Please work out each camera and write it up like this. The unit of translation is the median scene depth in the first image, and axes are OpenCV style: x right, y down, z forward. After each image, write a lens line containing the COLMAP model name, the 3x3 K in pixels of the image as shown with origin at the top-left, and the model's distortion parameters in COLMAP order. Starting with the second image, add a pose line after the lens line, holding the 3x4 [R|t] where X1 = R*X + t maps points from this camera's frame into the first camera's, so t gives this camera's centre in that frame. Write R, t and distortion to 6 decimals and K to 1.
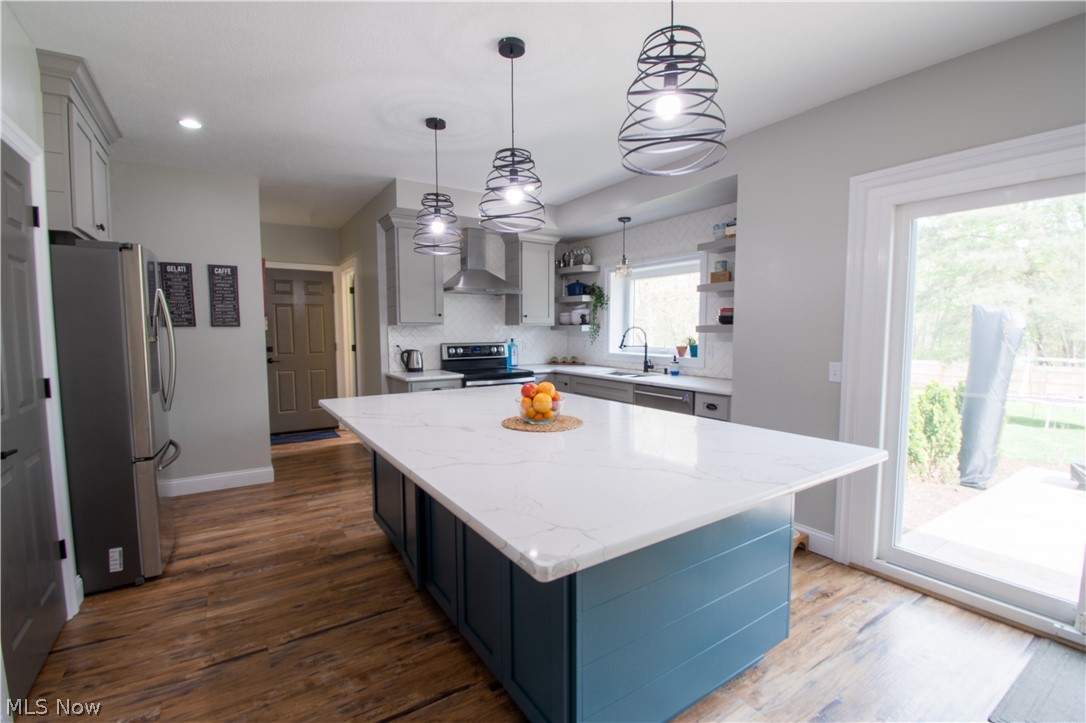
lens RADIAL K [[481.8, 0, 542.1], [0, 481.8, 361.9], [0, 0, 1]] dist [-0.012014, -0.001614]
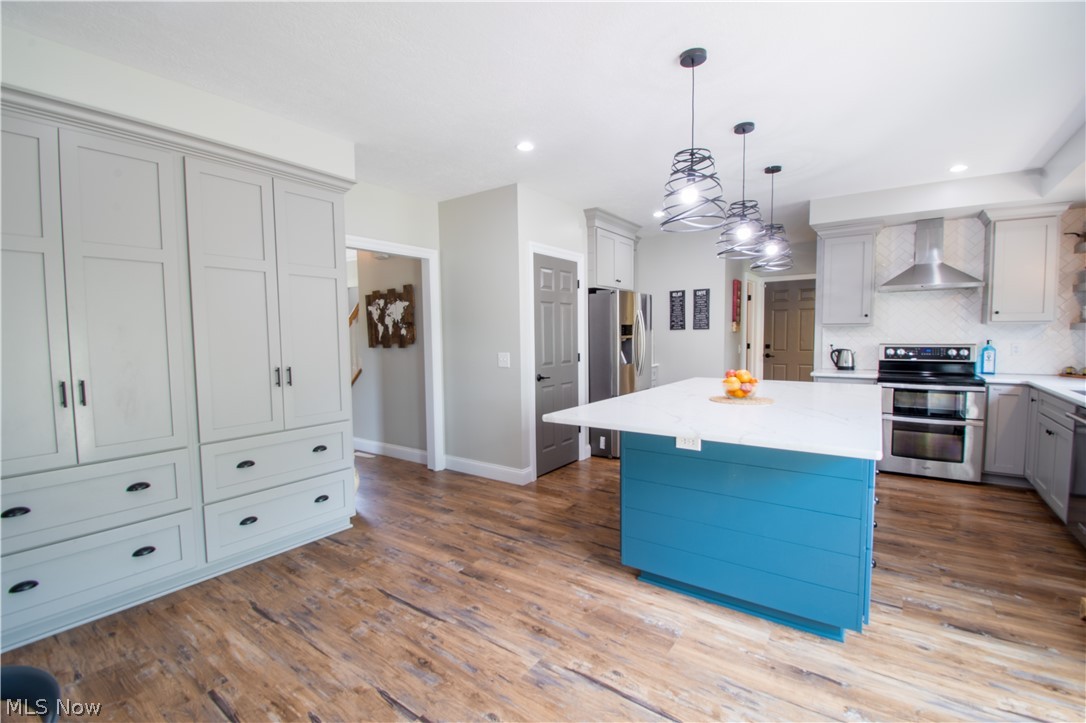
lens RADIAL K [[481.8, 0, 539.9], [0, 481.8, 366.3], [0, 0, 1]] dist [-0.012014, -0.001614]
pose [[0.349188, 0.060741, -0.935082, 0.489204], [-0.053159, 0.997574, 0.044949, 0.001119], [0.935544, 0.034012, 0.351569, -0.004973]]
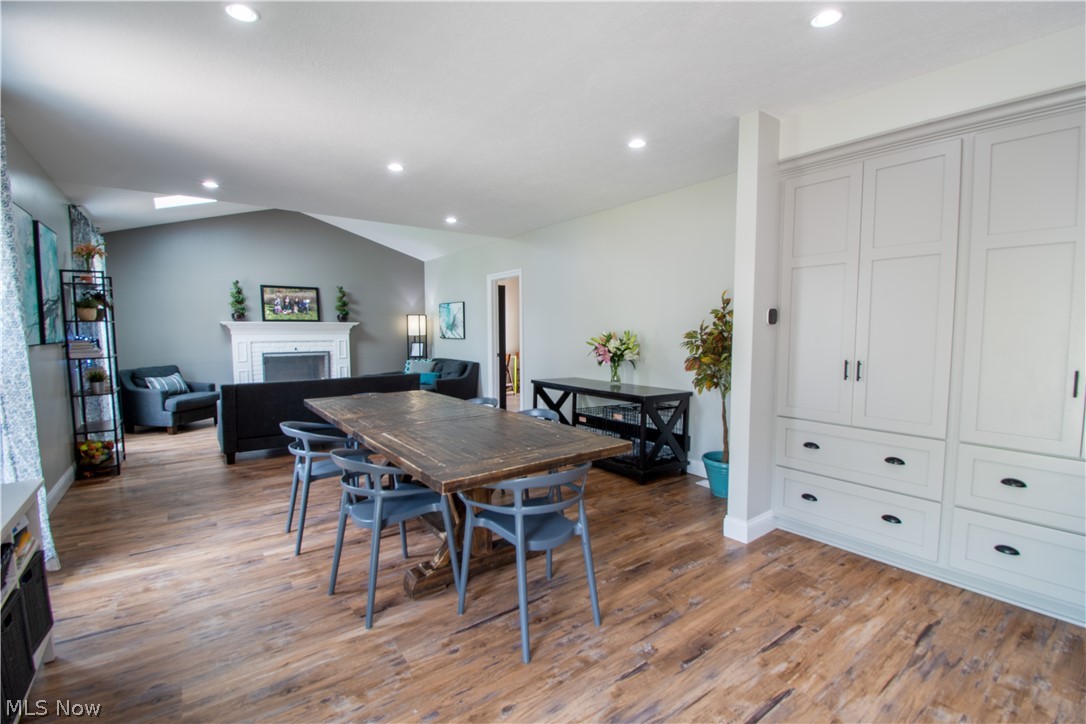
lens RADIAL K [[481.8, 0, 540.5], [0, 481.8, 365.3], [0, 0, 1]] dist [-0.012014, -0.001614]
pose [[-0.998002, 0.014803, -0.061431, -0.647380], [0.005438, 0.988688, 0.149891, -0.187195], [0.062955, 0.149258, -0.986792, 2.098255]]
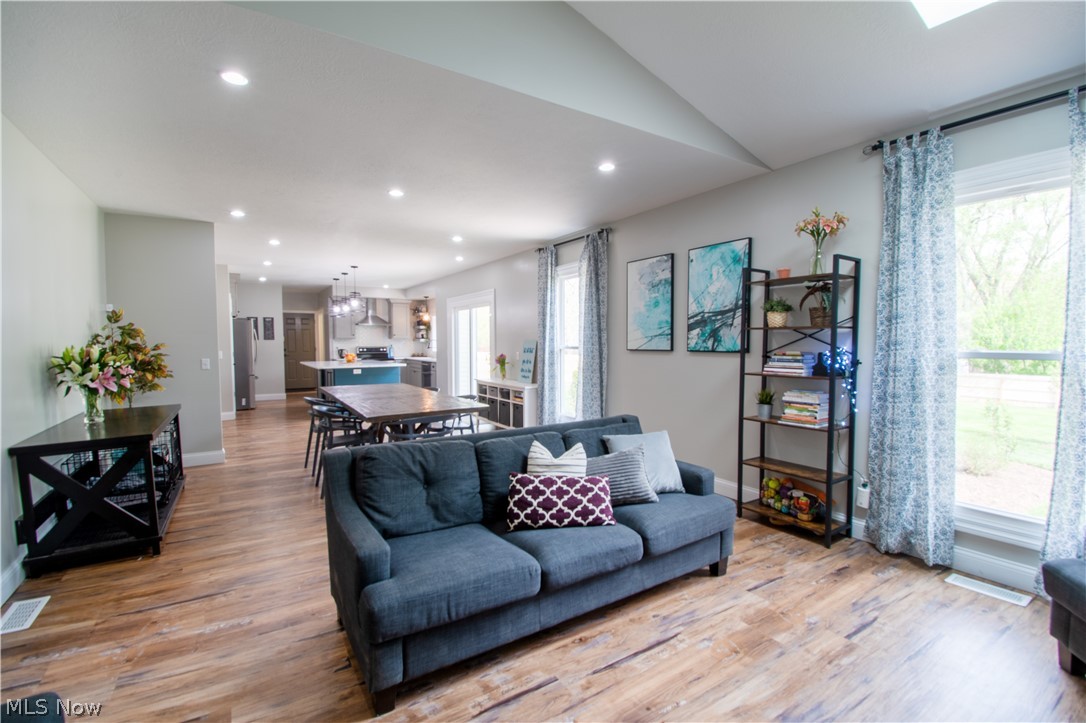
lens RADIAL K [[481.8, 0, 545.9], [0, 481.8, 358.2], [0, 0, 1]] dist [-0.012014, -0.001614]
pose [[0.999943, 0.000008, -0.010695, 0.776342], [-0.000365, 0.999443, -0.033373, 0.100685], [0.010688, 0.033375, 0.999386, -1.406070]]
